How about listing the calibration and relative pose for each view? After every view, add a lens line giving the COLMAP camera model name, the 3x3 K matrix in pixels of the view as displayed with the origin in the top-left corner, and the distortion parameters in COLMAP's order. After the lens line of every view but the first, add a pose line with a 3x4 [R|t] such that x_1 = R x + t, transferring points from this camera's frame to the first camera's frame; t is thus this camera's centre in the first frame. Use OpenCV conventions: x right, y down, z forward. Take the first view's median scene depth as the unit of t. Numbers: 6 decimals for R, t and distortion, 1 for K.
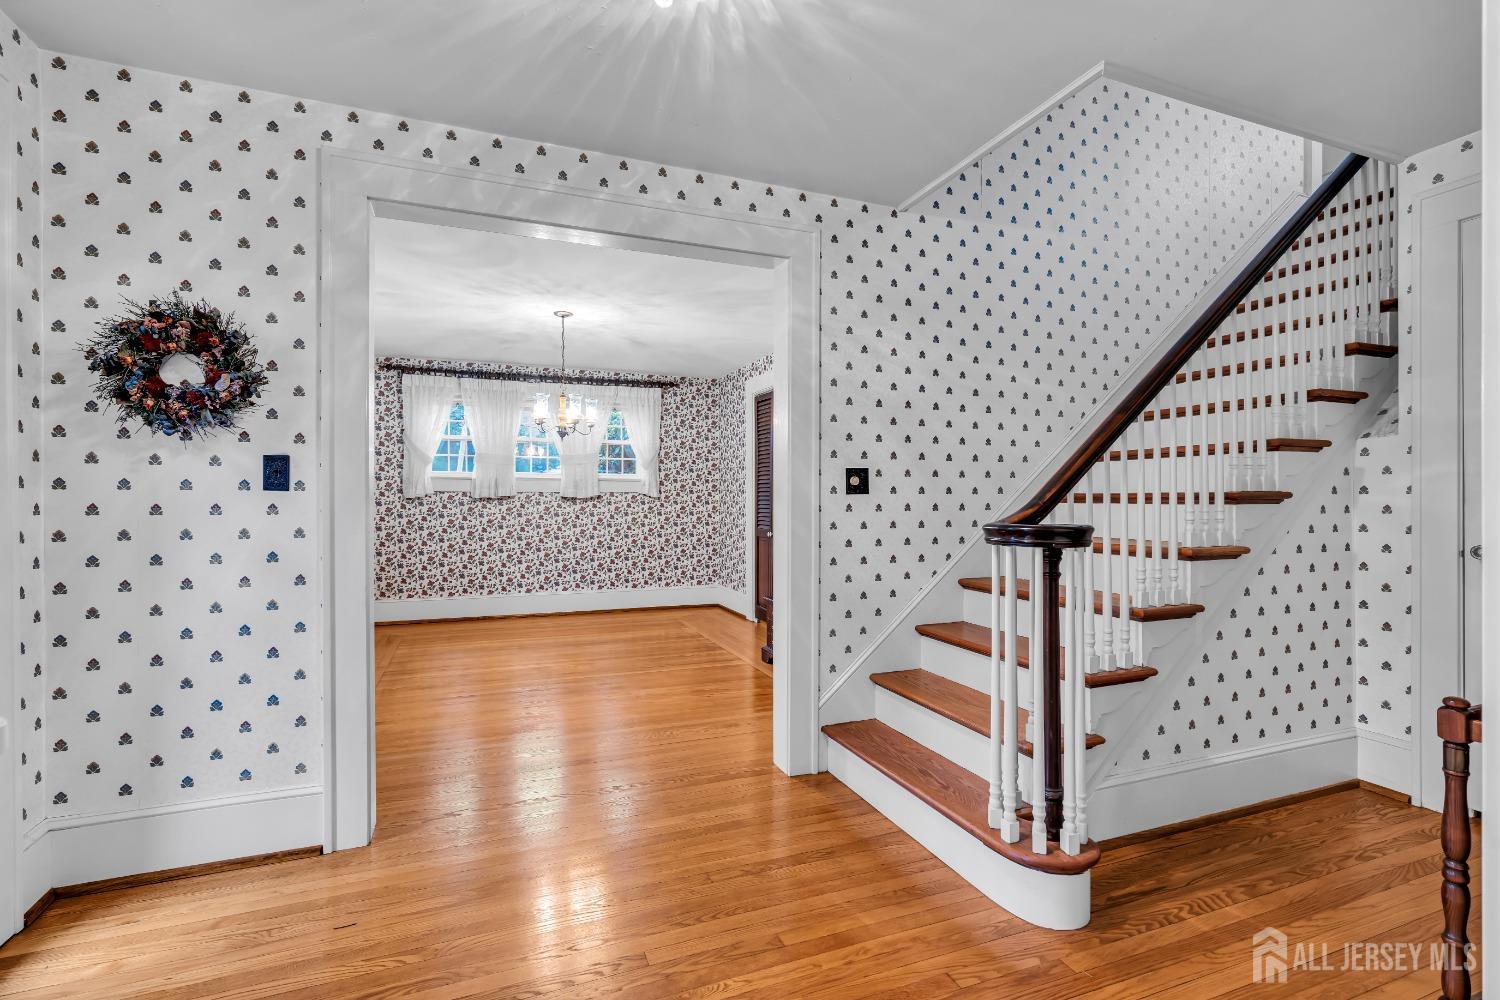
lens RADIAL K [[675.9, 0, 741.1], [0, 675.9, 504.2], [0, 0, 1]] dist [0.000803, 0.000038]
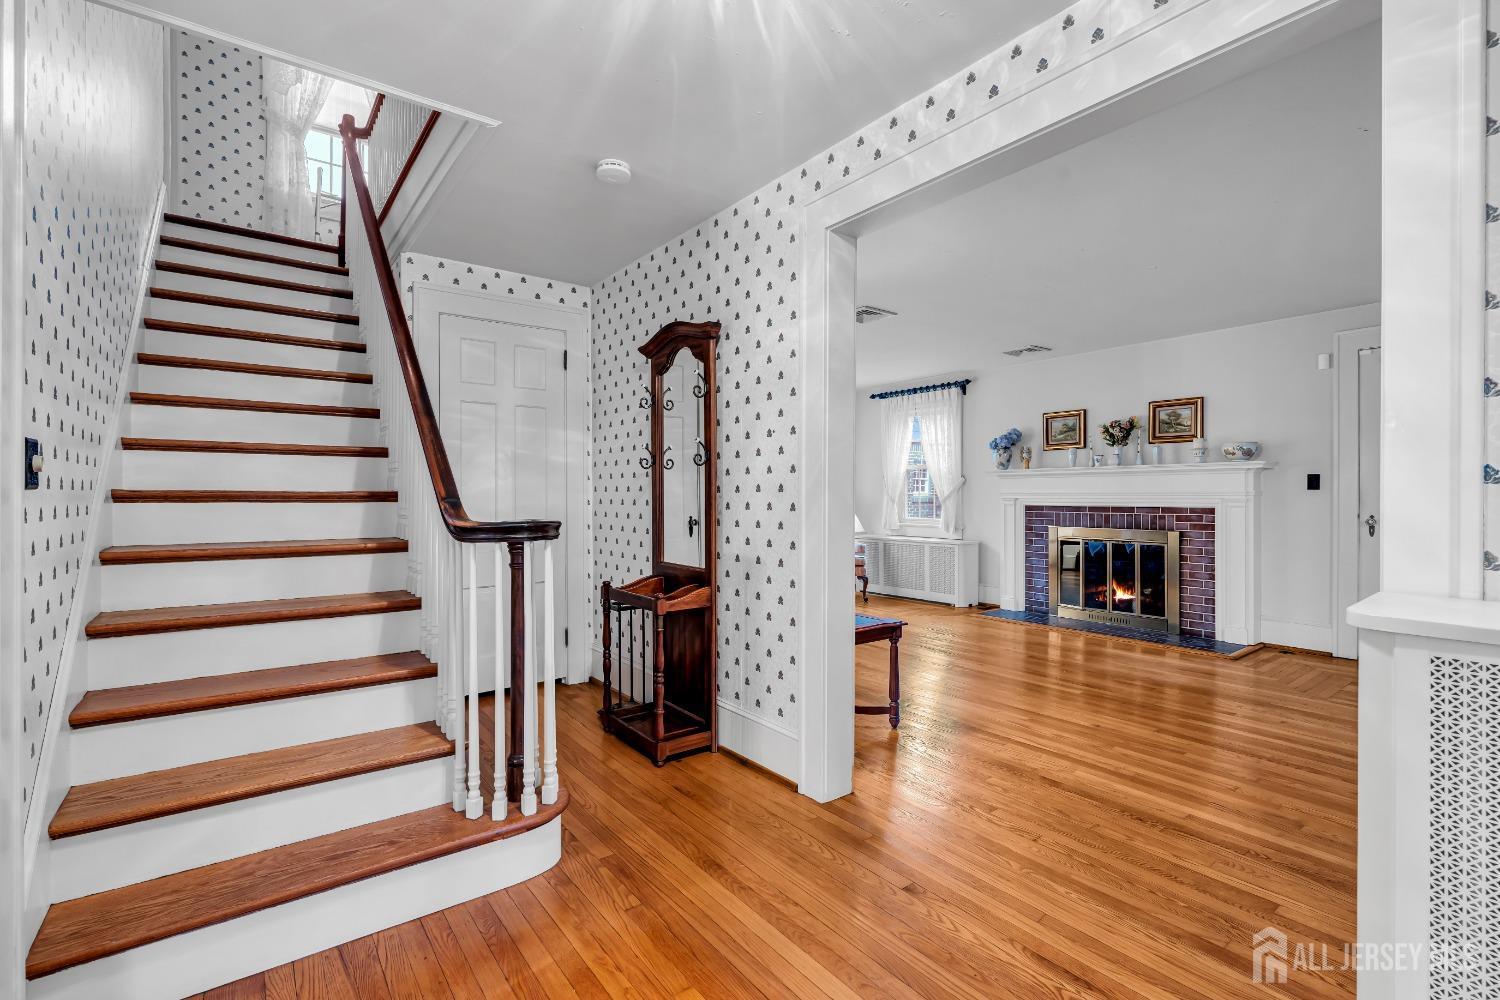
lens RADIAL K [[678.4, 0, 750.0], [0, 678.4, 500.0], [0, 0, 1]] dist [-0.001086, 0.000161]
pose [[-0.273750, -0.002301, 0.961798, -0.747672], [0.001799, 0.999994, 0.002904, -0.011364], [-0.961799, 0.002525, -0.273744, 0.952329]]
